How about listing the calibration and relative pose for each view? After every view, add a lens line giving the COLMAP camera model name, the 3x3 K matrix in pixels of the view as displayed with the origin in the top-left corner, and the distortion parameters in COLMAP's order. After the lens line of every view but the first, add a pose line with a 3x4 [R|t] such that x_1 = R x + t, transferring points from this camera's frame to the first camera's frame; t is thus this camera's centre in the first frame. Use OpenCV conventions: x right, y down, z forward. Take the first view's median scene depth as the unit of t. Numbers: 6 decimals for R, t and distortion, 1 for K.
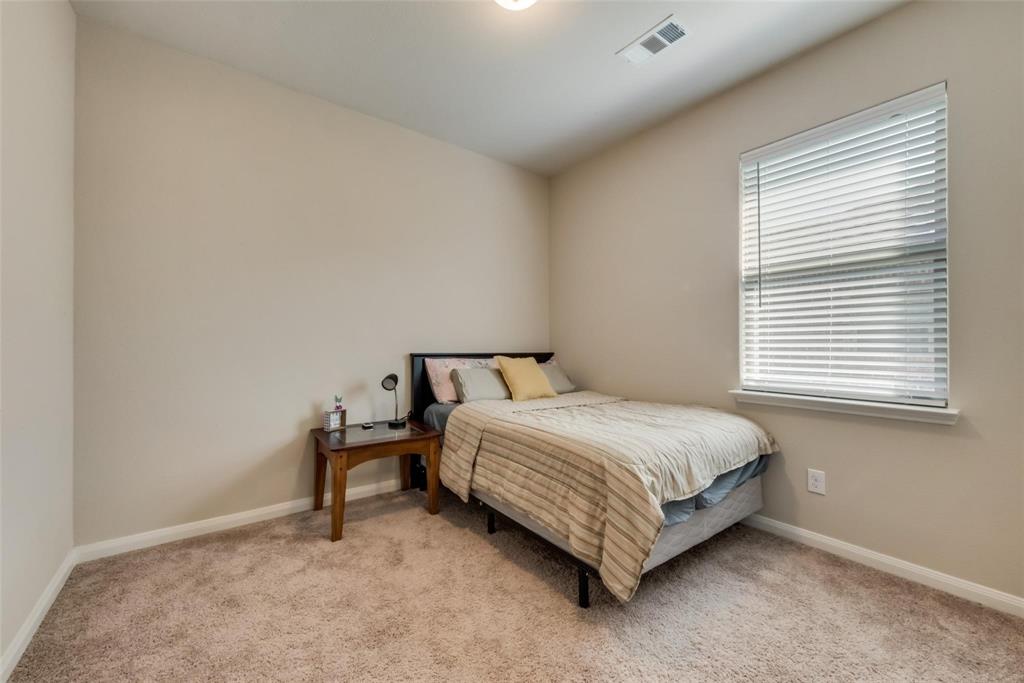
lens RADIAL K [[405.4, 0, 510.0], [0, 405.4, 343.0], [0, 0, 1]] dist [0.002561, -0.000726]
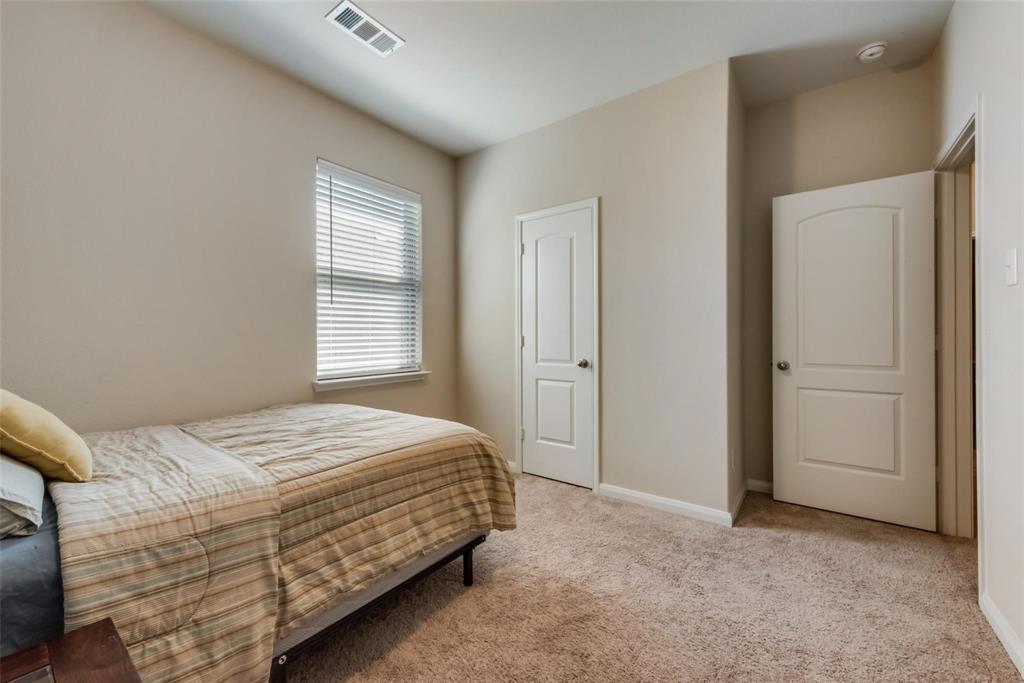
lens RADIAL K [[405.4, 0, 509.7], [0, 405.4, 335.5], [0, 0, 1]] dist [0.002561, -0.000726]
pose [[-0.282191, -0.003008, 0.959353, -0.705370], [0.000349, 0.999995, 0.003238, -0.005885], [-0.959358, 0.001249, -0.282189, 0.973978]]
